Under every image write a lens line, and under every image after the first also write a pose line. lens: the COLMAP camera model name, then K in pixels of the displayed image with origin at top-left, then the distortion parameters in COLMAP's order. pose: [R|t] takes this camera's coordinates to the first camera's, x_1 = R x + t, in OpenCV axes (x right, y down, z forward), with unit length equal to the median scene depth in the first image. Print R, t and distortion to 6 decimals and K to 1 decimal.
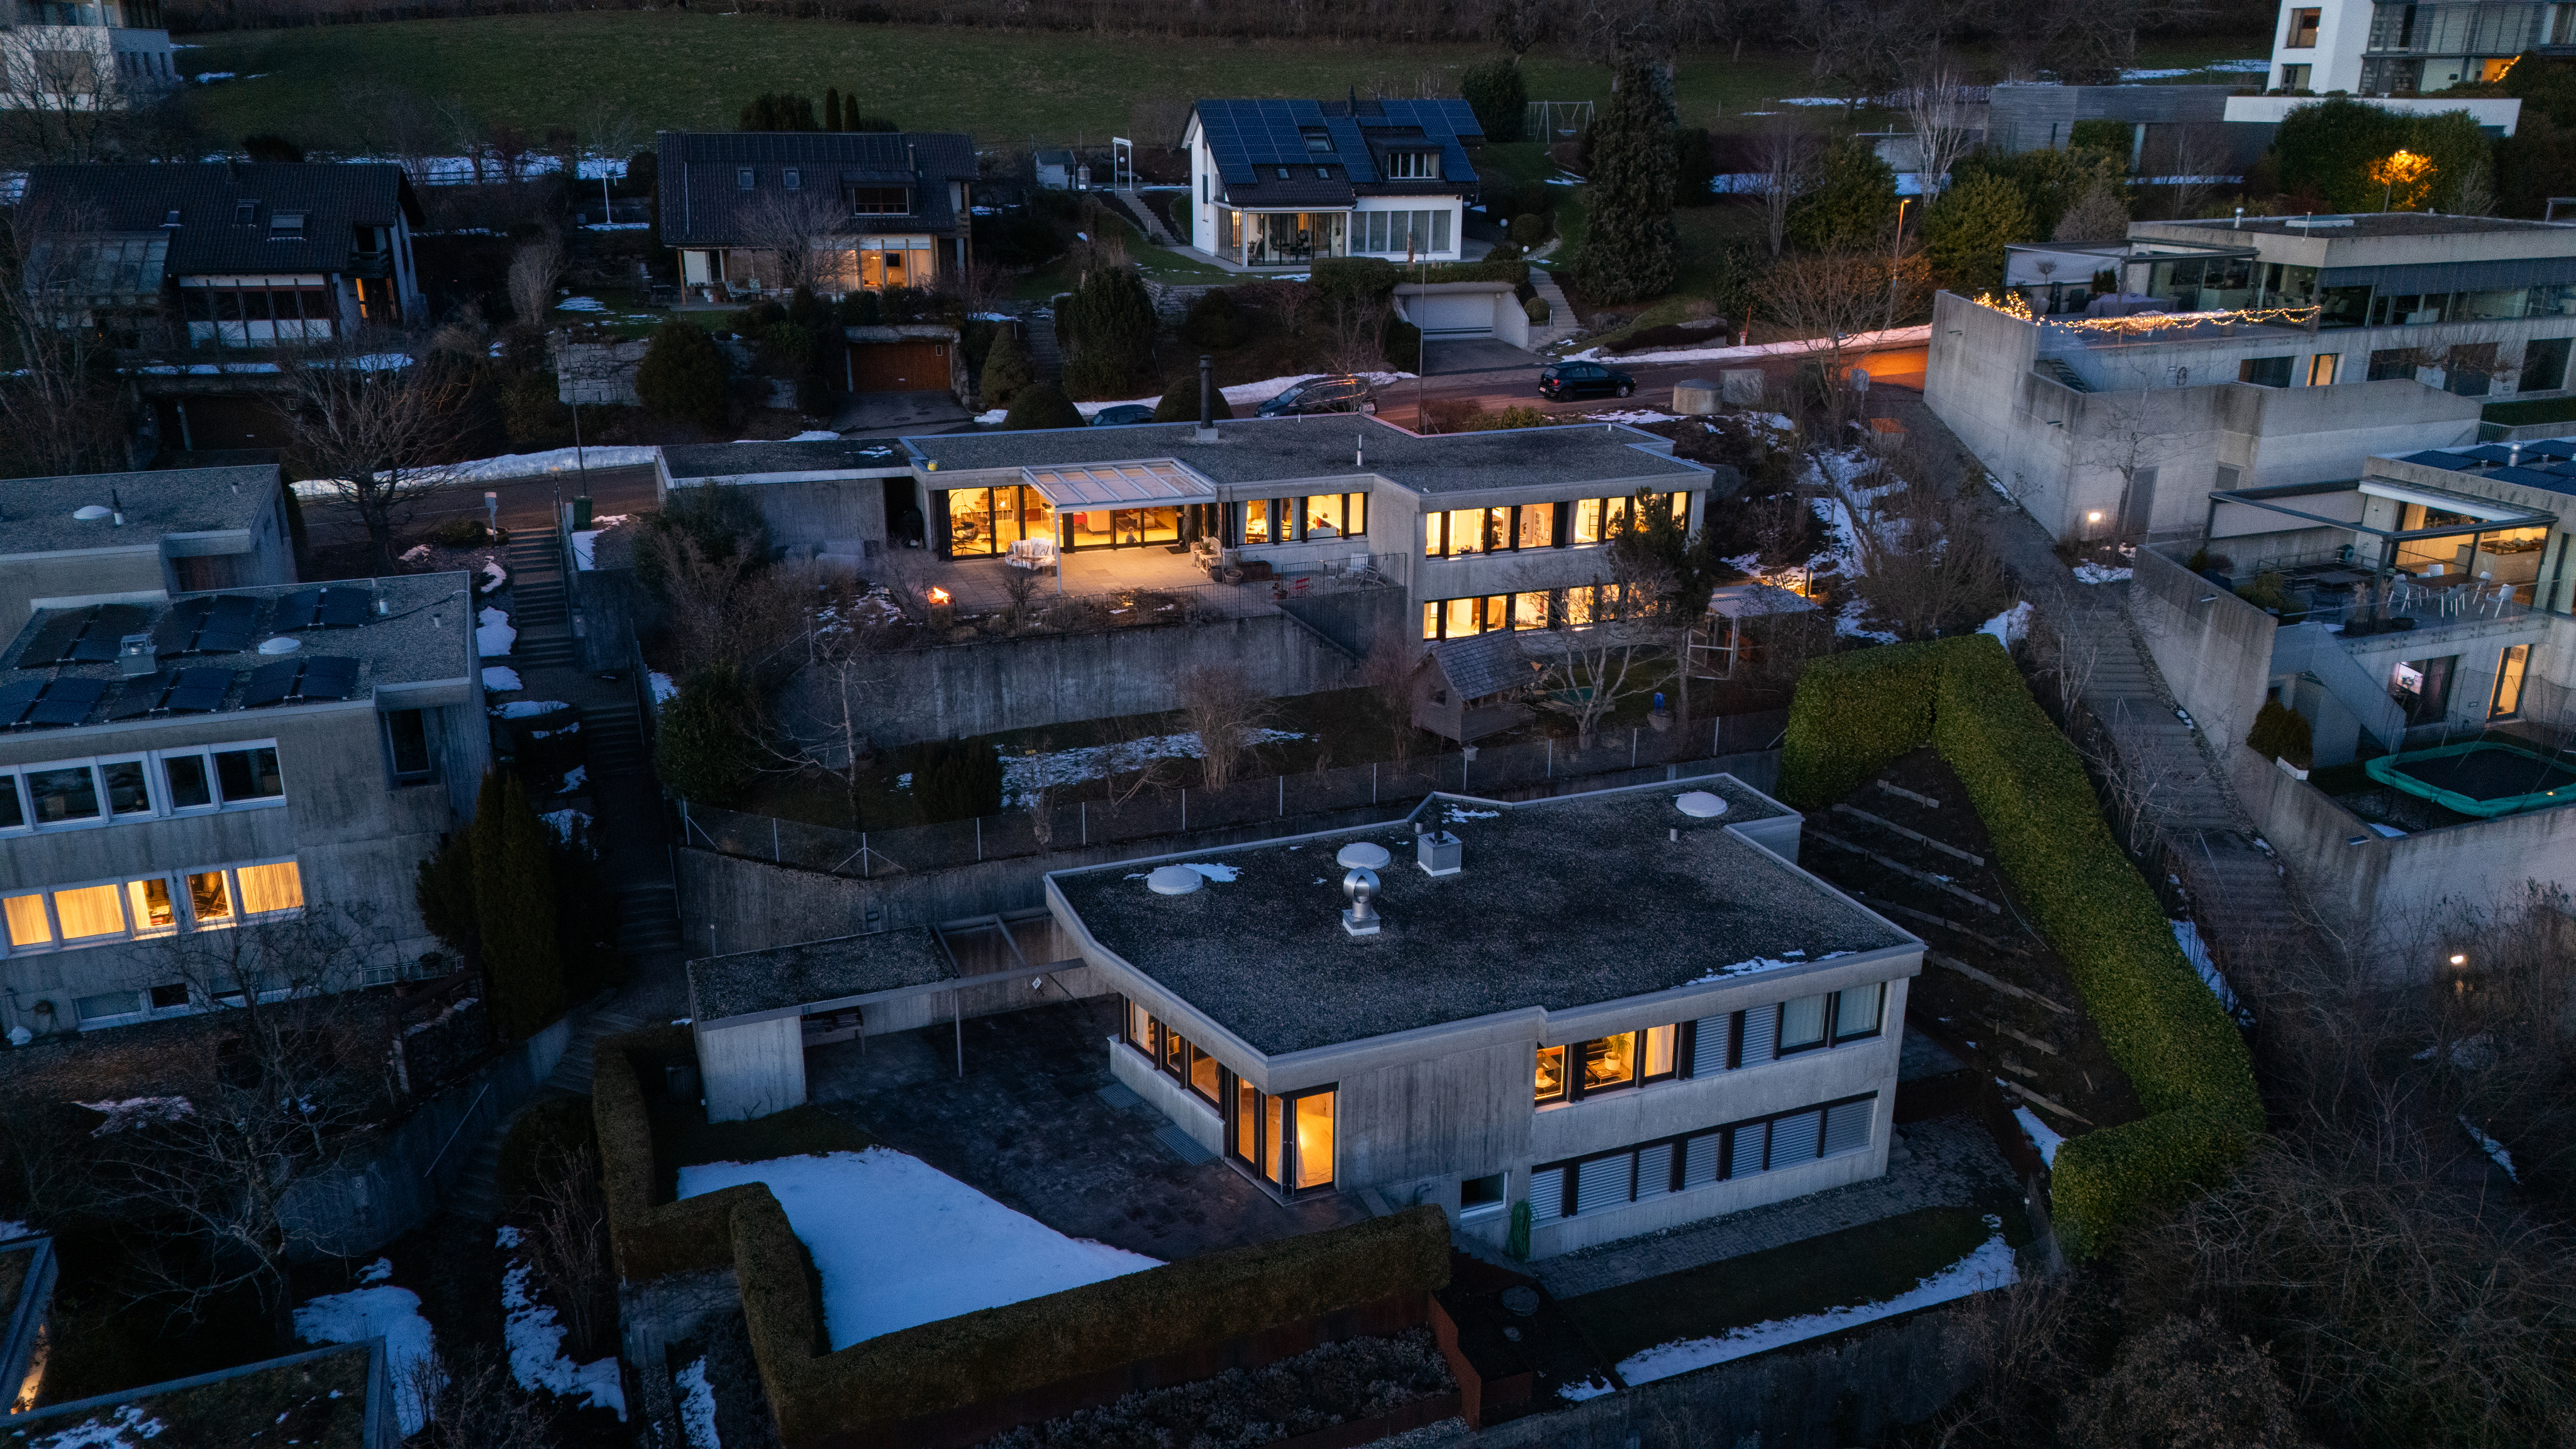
lens RADIAL K [[1851.7, 0, 1288.0], [0, 1851.7, 724.5], [0, 0, 1]] dist [0.054377, -0.003535]
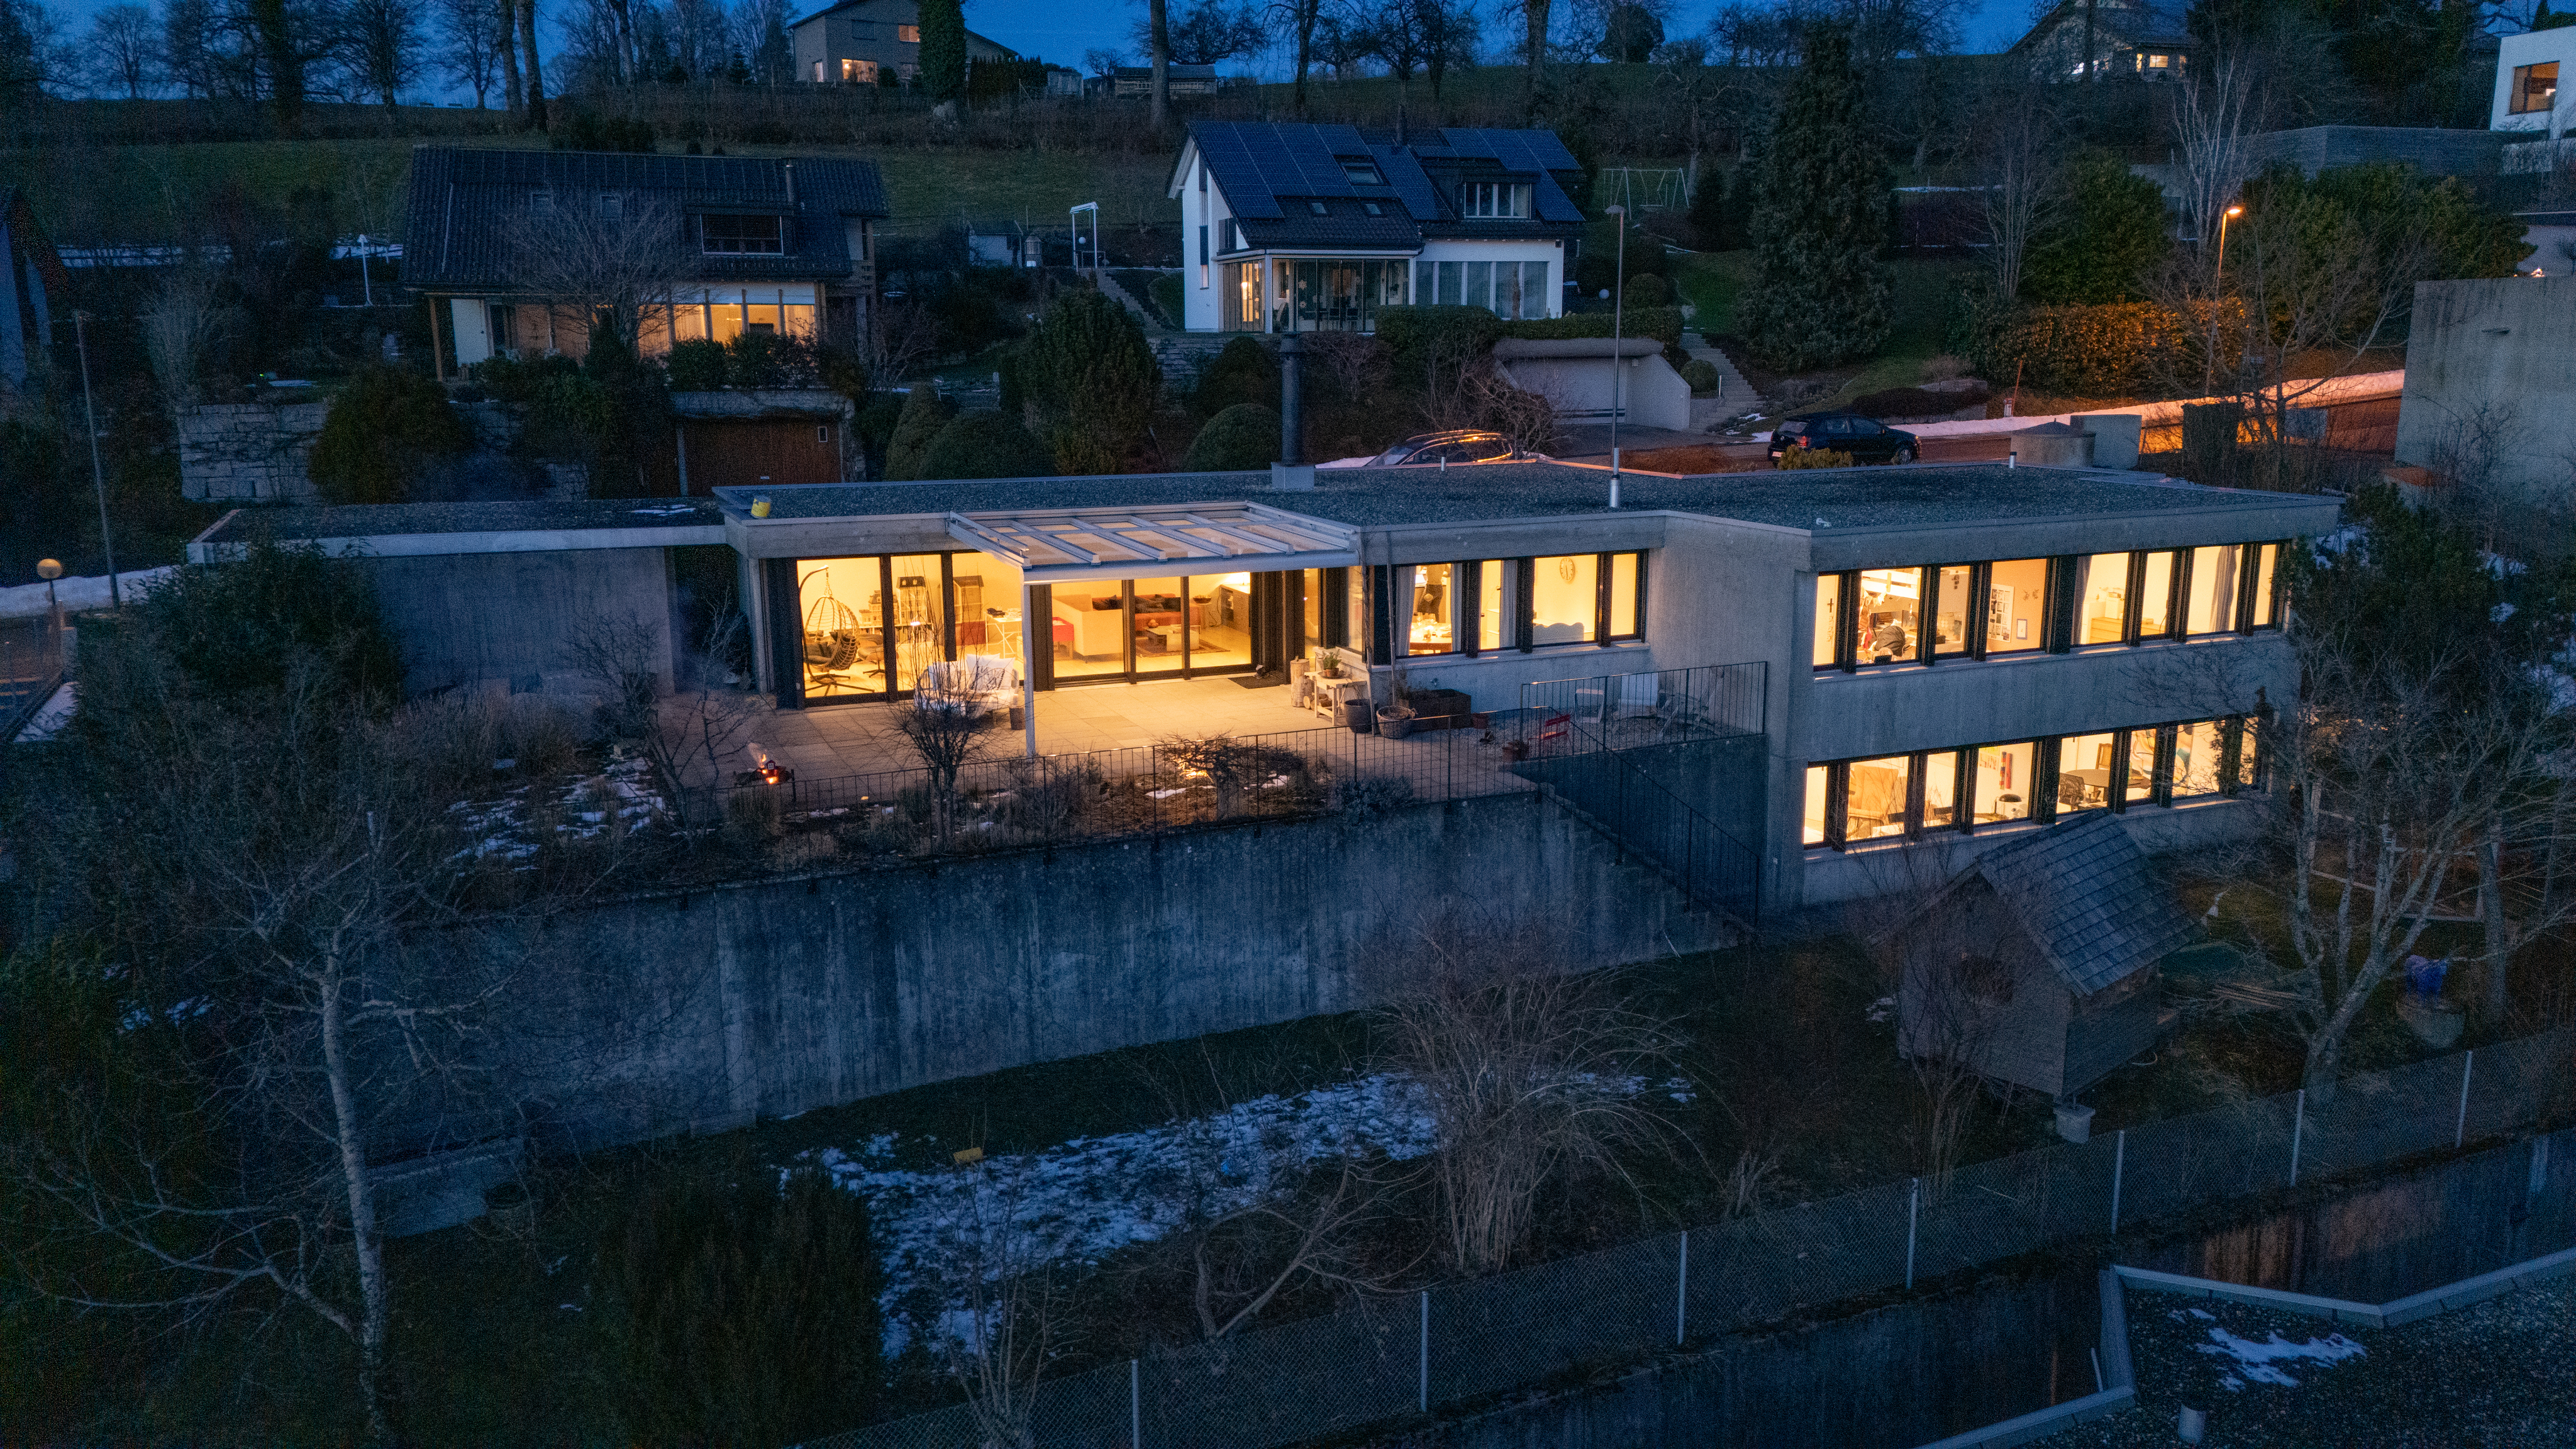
lens RADIAL K [[1851.7, 0, 1288.0], [0, 1851.7, 724.5], [0, 0, 1]] dist [0.054377, -0.003535]
pose [[0.999088, -0.018938, 0.038278, -0.066588], [0.023507, 0.992168, -0.122678, -0.018906], [-0.035655, 0.123466, 0.991708, 0.468748]]
